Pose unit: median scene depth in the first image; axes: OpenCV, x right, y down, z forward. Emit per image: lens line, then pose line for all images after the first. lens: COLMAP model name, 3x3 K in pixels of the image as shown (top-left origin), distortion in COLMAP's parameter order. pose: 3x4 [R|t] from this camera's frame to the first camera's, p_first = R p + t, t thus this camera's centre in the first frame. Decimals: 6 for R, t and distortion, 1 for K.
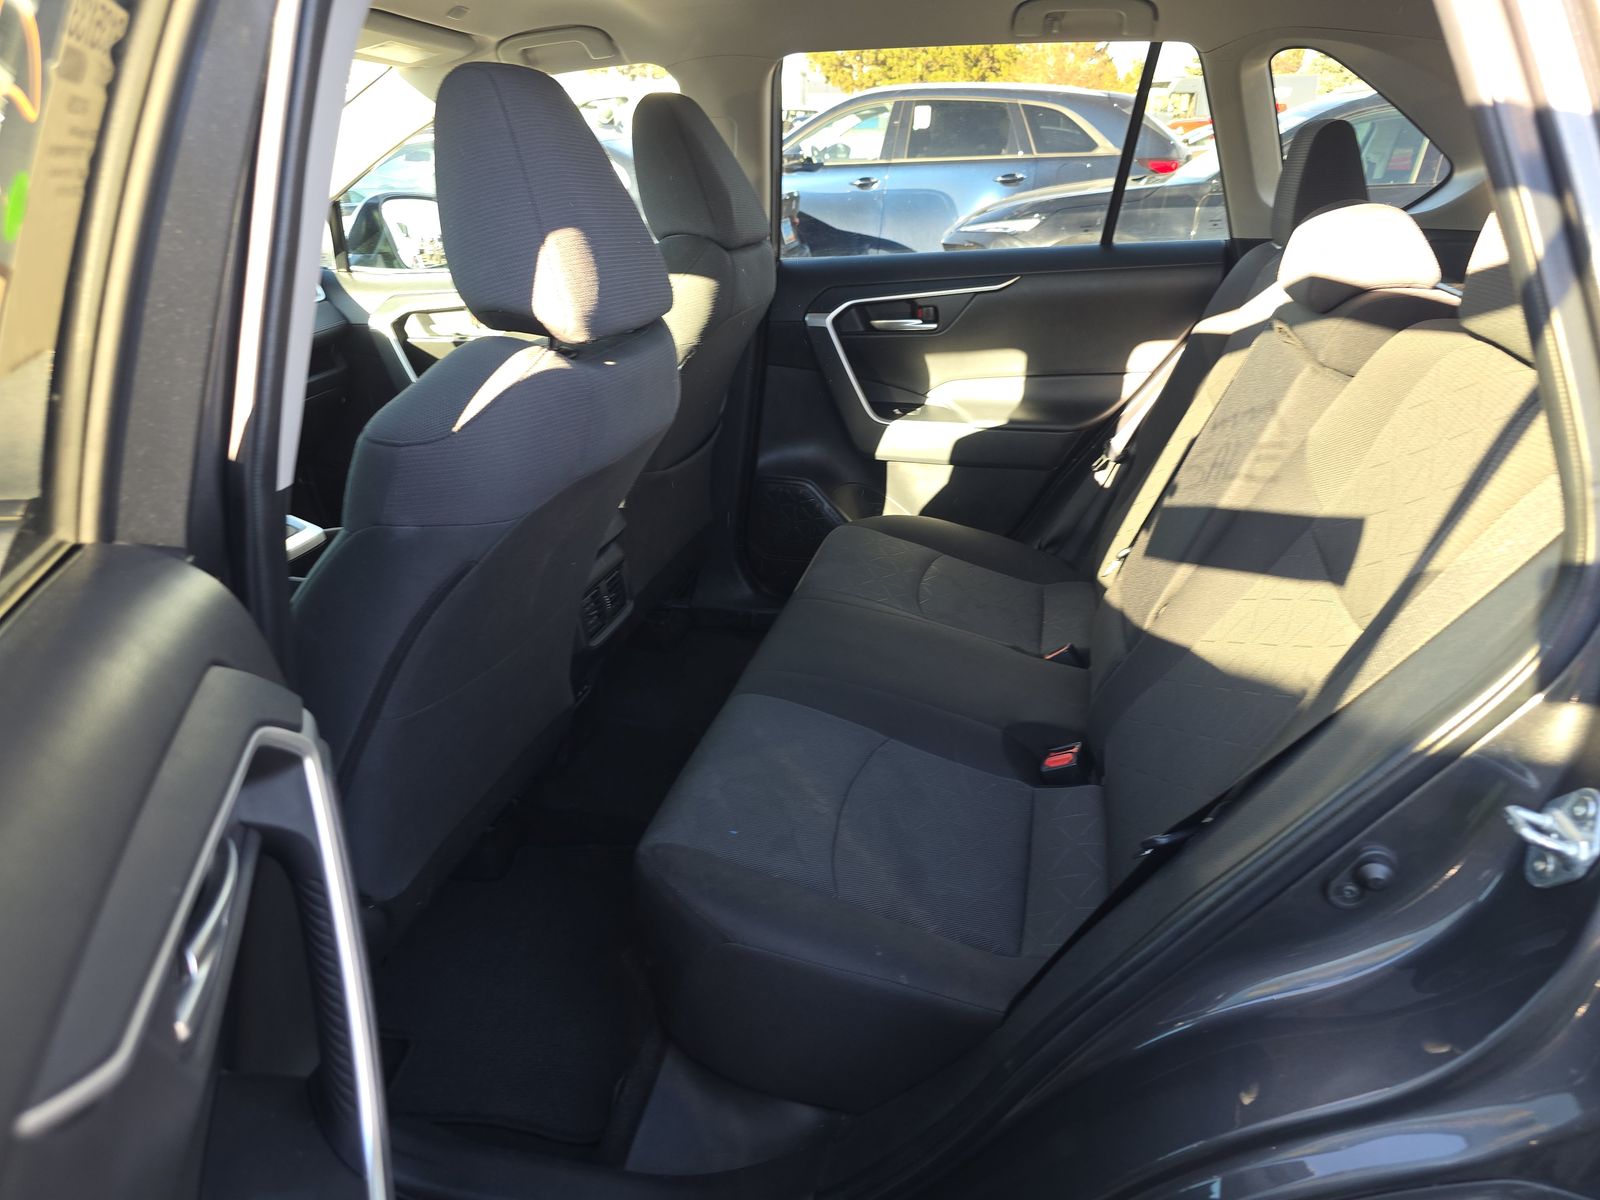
lens RADIAL K [[1098.7, 0, 800.0], [0, 1098.7, 600.0], [0, 0, 1]] dist [-0.002151, 0.001169]
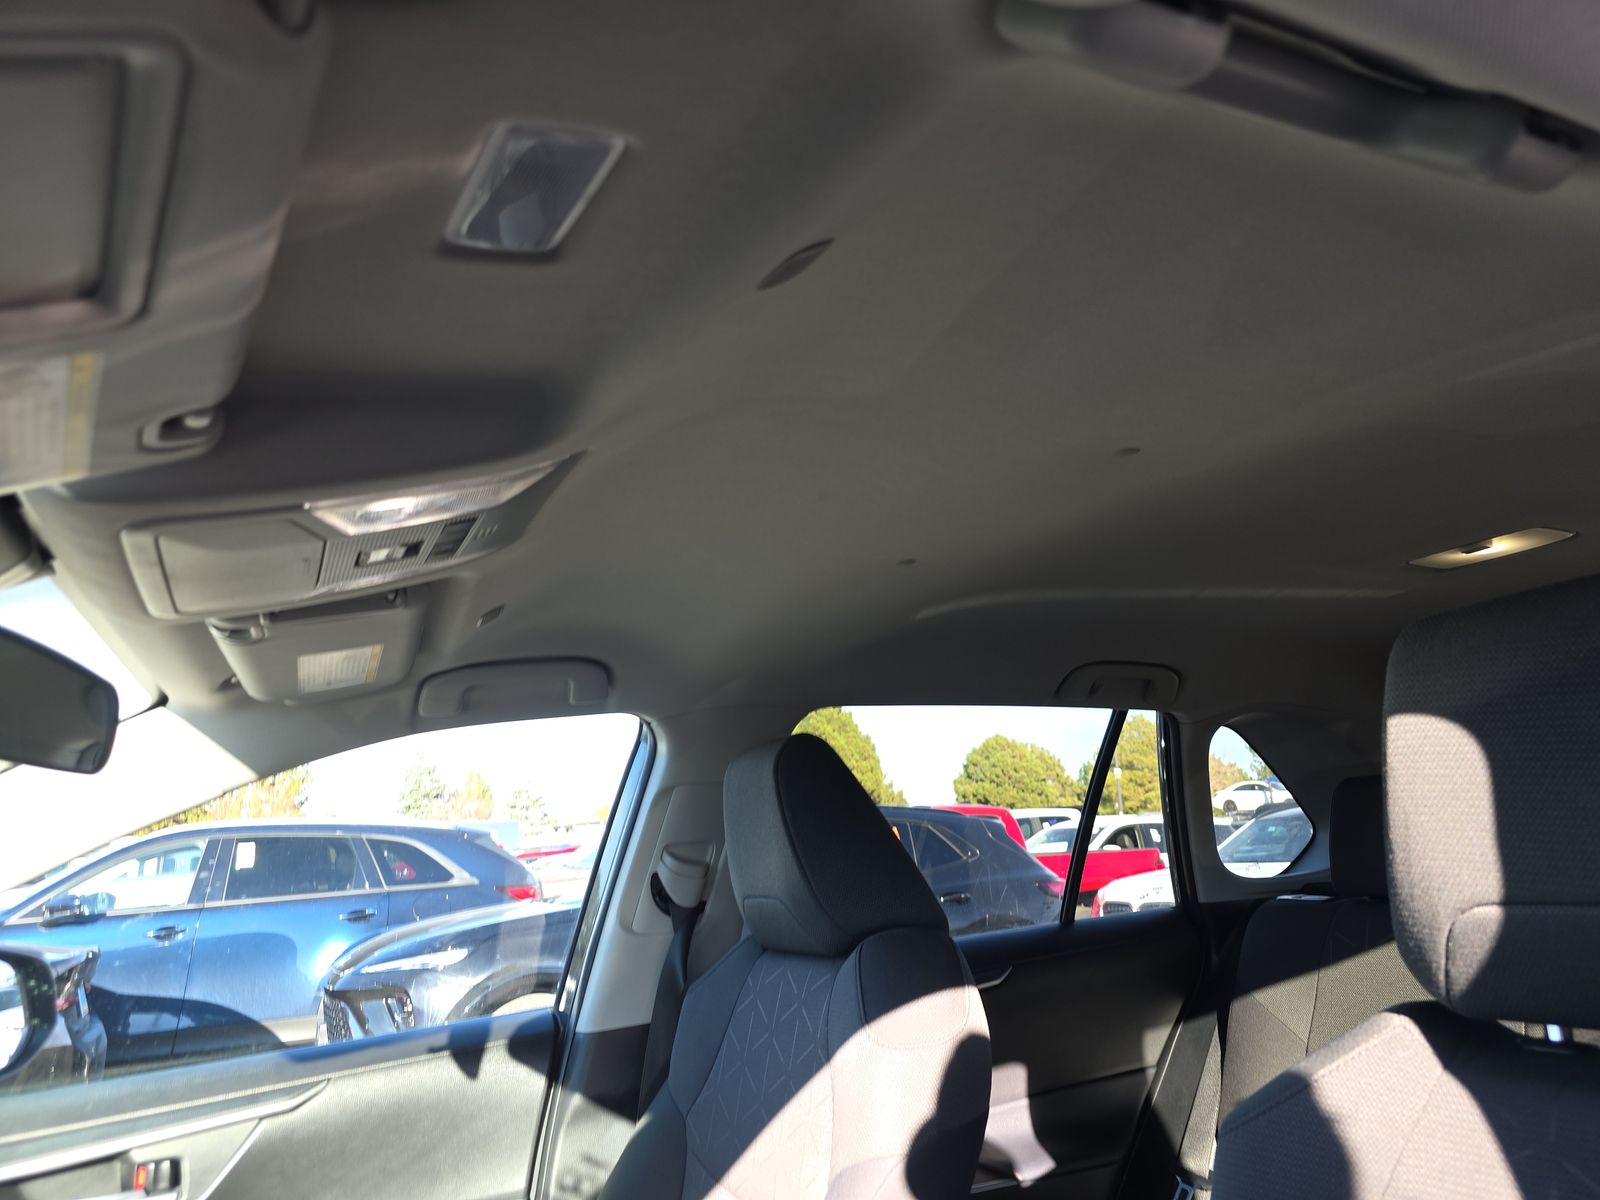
lens RADIAL K [[1098.7, 0, 800.0], [0, 1098.7, 600.0], [0, 0, 1]] dist [-0.002151, 0.001169]
pose [[0.779848, 0.110197, 0.616193, -0.110679], [0.284268, 0.814679, -0.505460, -0.036518], [-0.557699, 0.569346, 0.604000, 0.108062]]
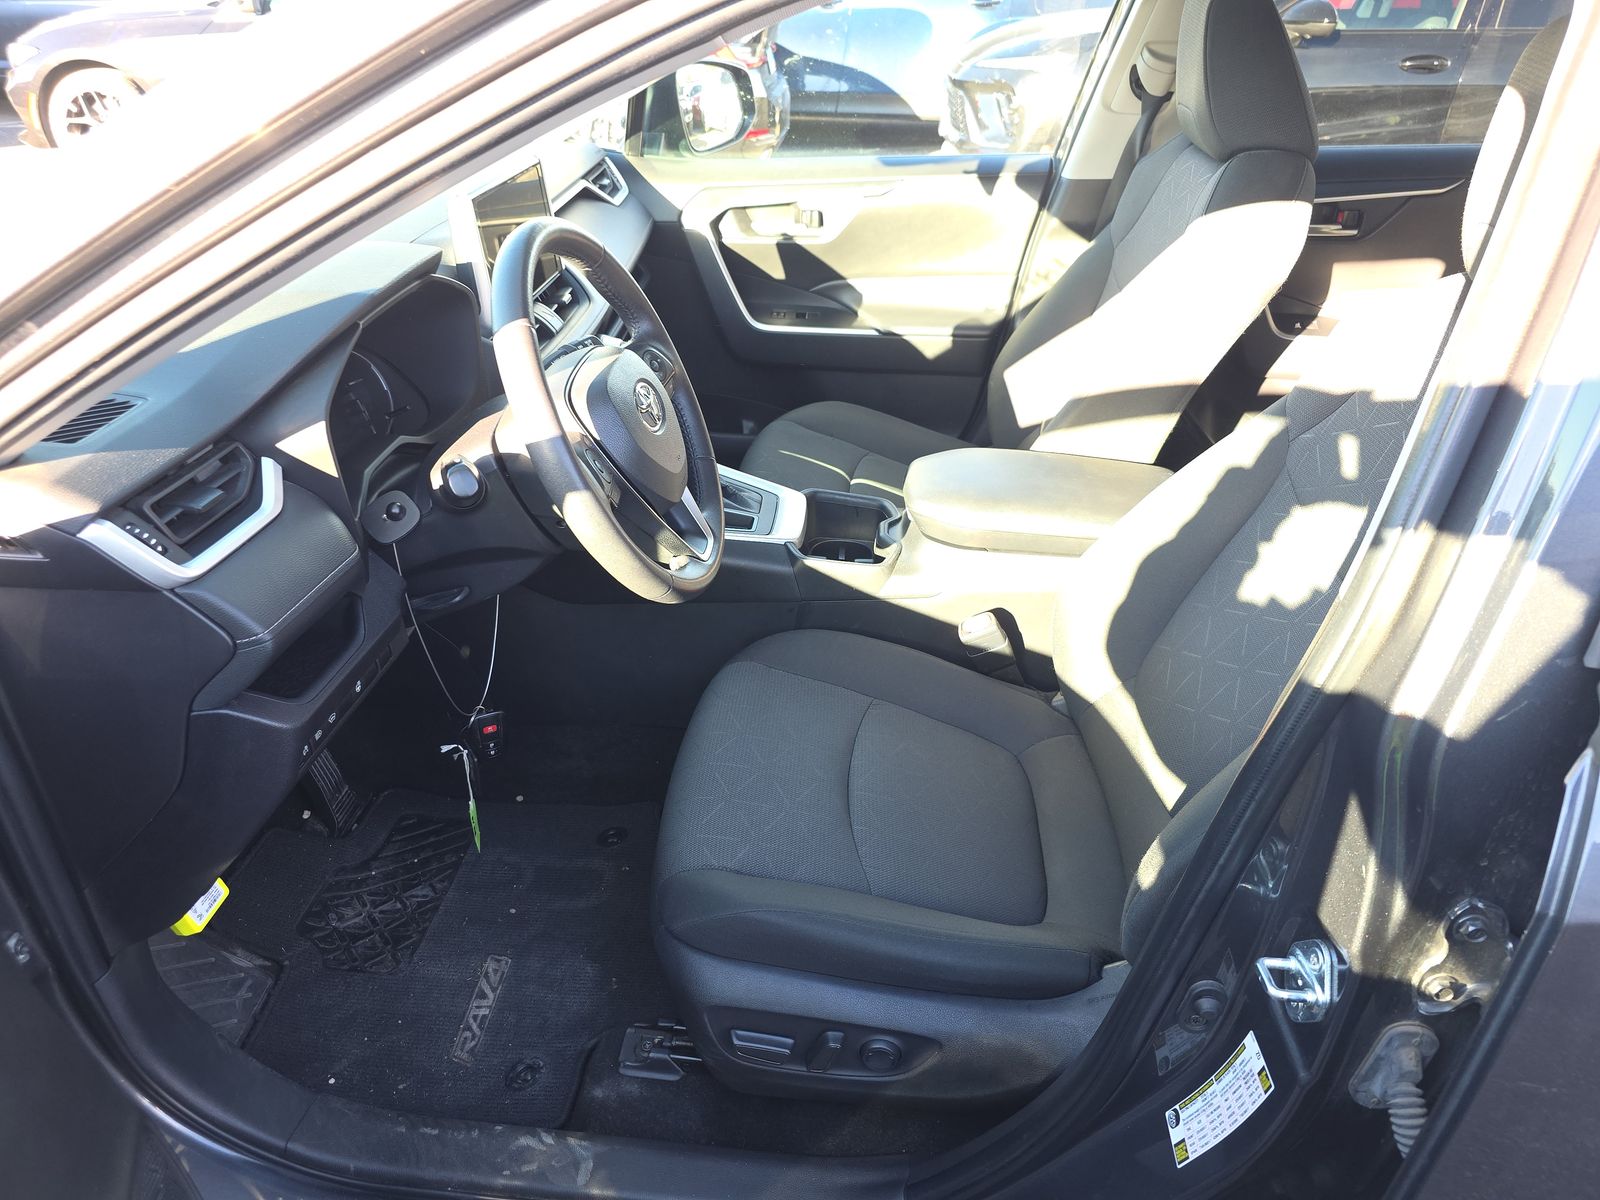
lens RADIAL K [[1098.7, 0, 800.0], [0, 1098.7, 600.0], [0, 0, 1]] dist [-0.002151, 0.001169]
pose [[0.990212, -0.049021, 0.130680, -0.118389], [0.028704, 0.987803, 0.153040, -0.024845], [-0.136588, -0.147791, 0.979541, 0.029366]]
